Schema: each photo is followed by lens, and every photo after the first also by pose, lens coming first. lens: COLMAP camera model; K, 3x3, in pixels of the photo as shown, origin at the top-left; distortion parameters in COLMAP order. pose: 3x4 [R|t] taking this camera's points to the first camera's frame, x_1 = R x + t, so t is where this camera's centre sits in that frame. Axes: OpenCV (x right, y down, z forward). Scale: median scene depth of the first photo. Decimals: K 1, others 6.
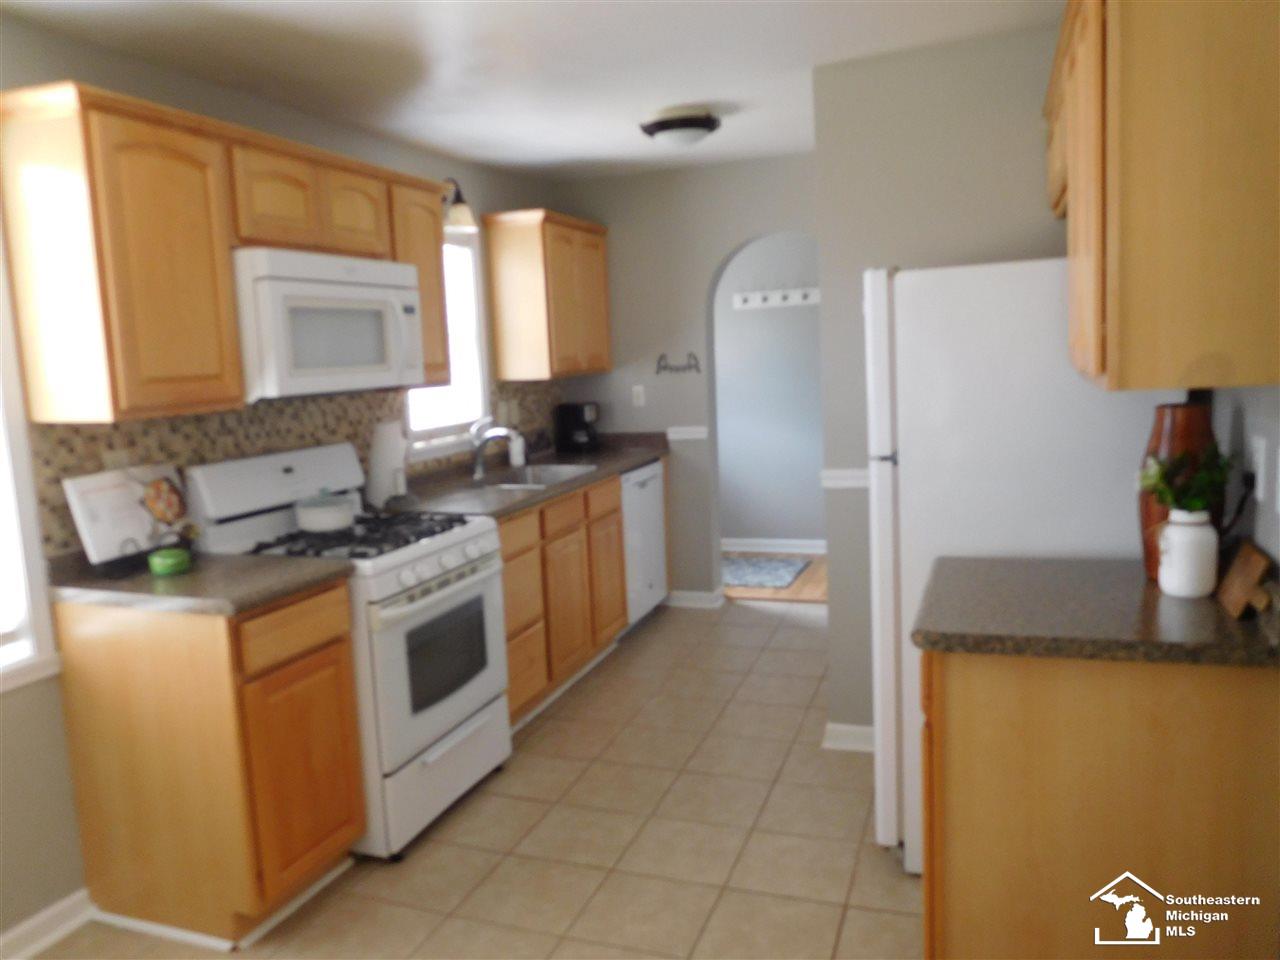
lens RADIAL K [[947.5, 0, 643.3], [0, 947.5, 475.1], [0, 0, 1]] dist [-0.047629, 0.037464]
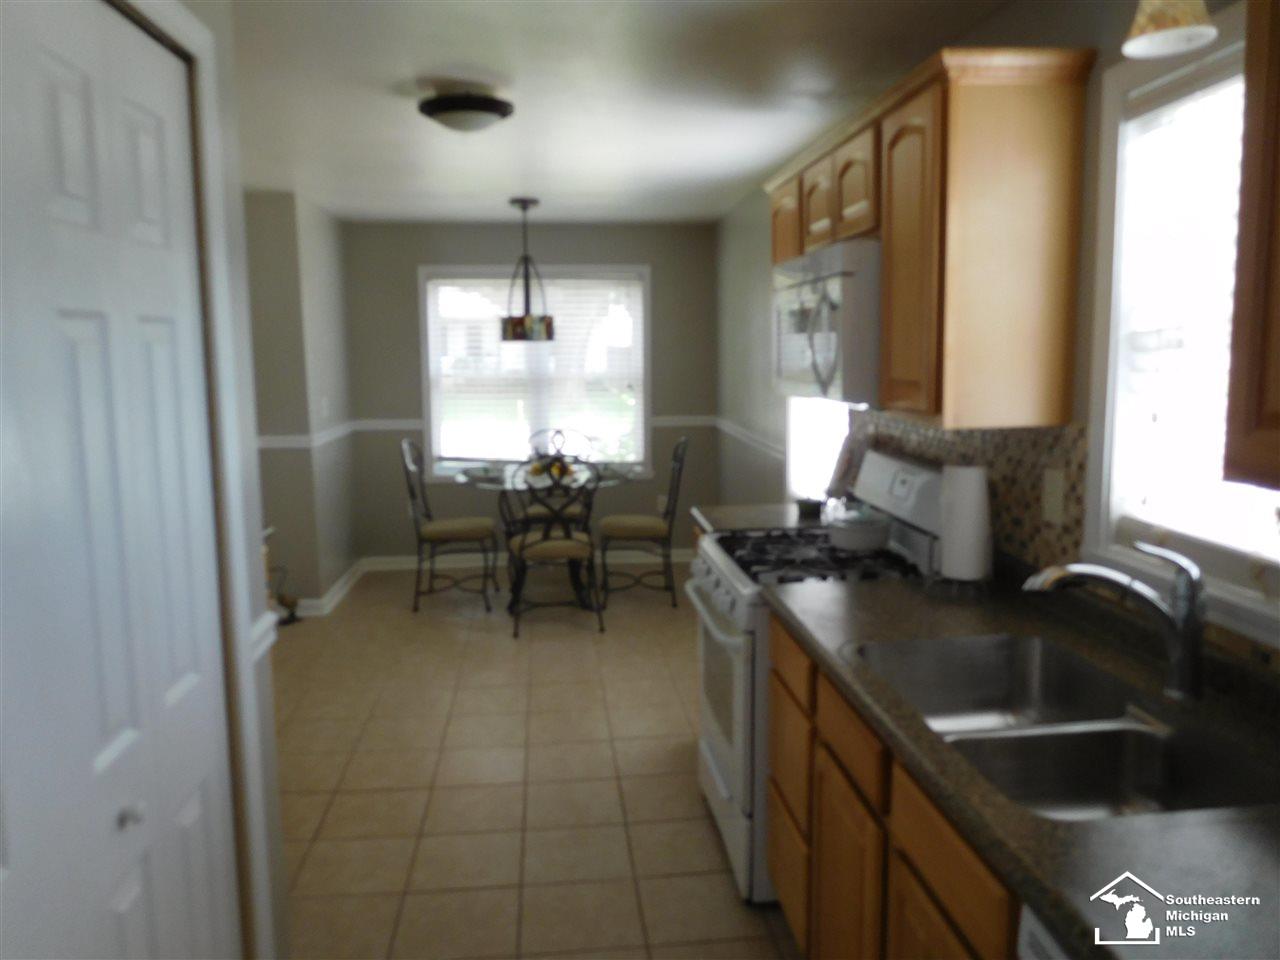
lens RADIAL K [[947.5, 0, 643.3], [0, 947.5, 475.1], [0, 0, 1]] dist [-0.047629, 0.037464]
pose [[-0.898036, 0.115340, -0.424532, 0.258166], [-0.000833, 0.964571, 0.263824, -0.279204], [0.439920, 0.237277, -0.866123, 1.867189]]
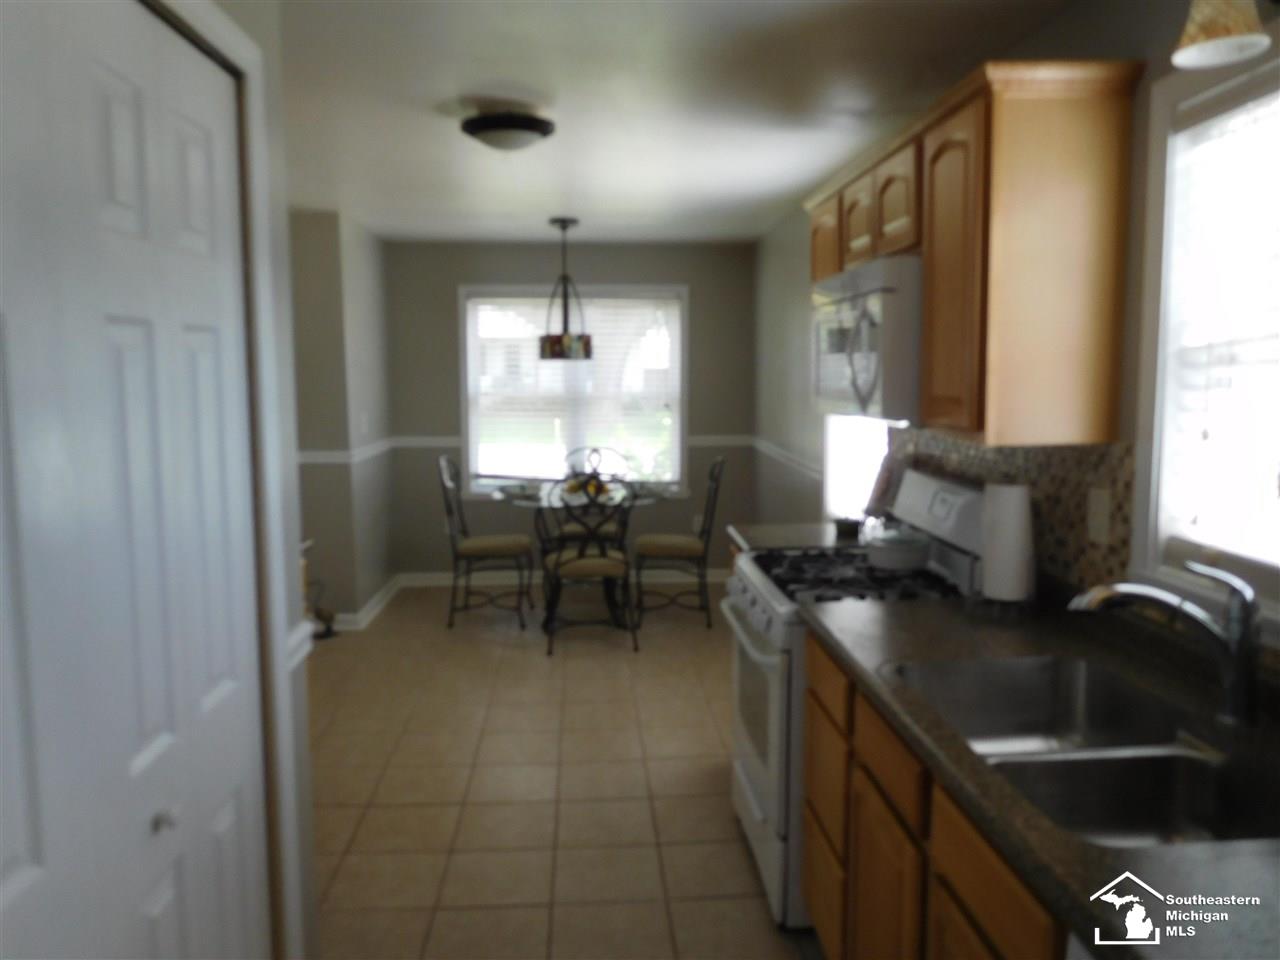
lens RADIAL K [[947.5, 0, 643.3], [0, 947.5, 475.1], [0, 0, 1]] dist [-0.047629, 0.037464]
pose [[-0.914623, 0.096067, -0.392729, 0.257777], [-0.001822, 0.970372, 0.241609, -0.272359], [0.404304, 0.221697, -0.887349, 1.864644]]
